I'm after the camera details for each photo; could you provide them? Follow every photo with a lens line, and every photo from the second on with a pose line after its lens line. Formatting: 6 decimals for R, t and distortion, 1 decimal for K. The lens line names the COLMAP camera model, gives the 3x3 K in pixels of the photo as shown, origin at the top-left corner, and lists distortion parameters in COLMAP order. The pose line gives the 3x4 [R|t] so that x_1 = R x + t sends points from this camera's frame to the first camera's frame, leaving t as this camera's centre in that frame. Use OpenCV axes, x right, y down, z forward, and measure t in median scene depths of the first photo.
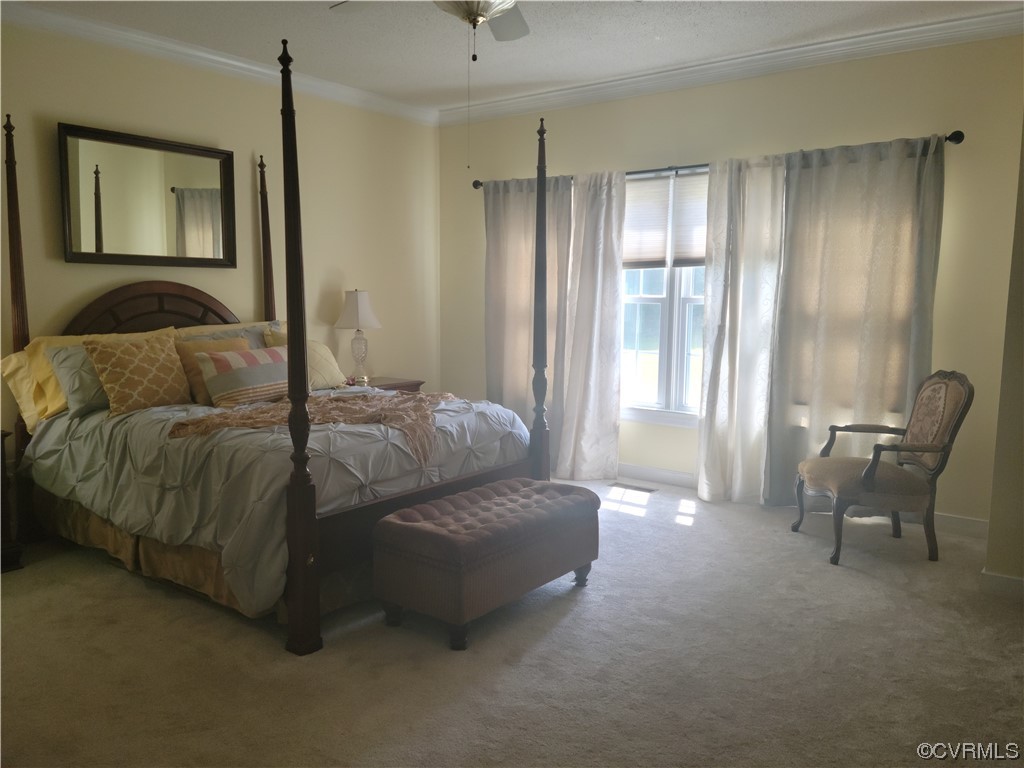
lens RADIAL K [[811.6, 0, 514.0], [0, 811.6, 401.7], [0, 0, 1]] dist [0.007748, -0.008718]
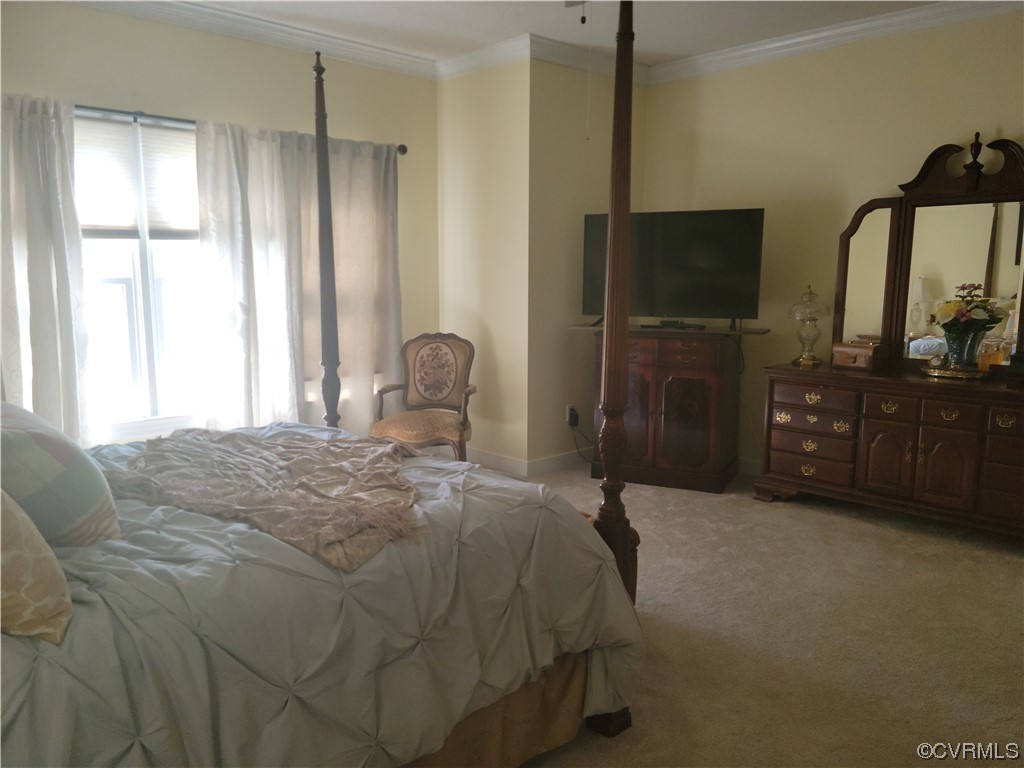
lens RADIAL K [[811.6, 0, 514.0], [0, 811.6, 401.7], [0, 0, 1]] dist [0.007748, -0.008718]
pose [[0.113554, -0.164830, 0.979764, -0.611807], [0.114771, 0.981716, 0.151856, -0.093382], [-0.986880, 0.095205, 0.130396, 0.582459]]
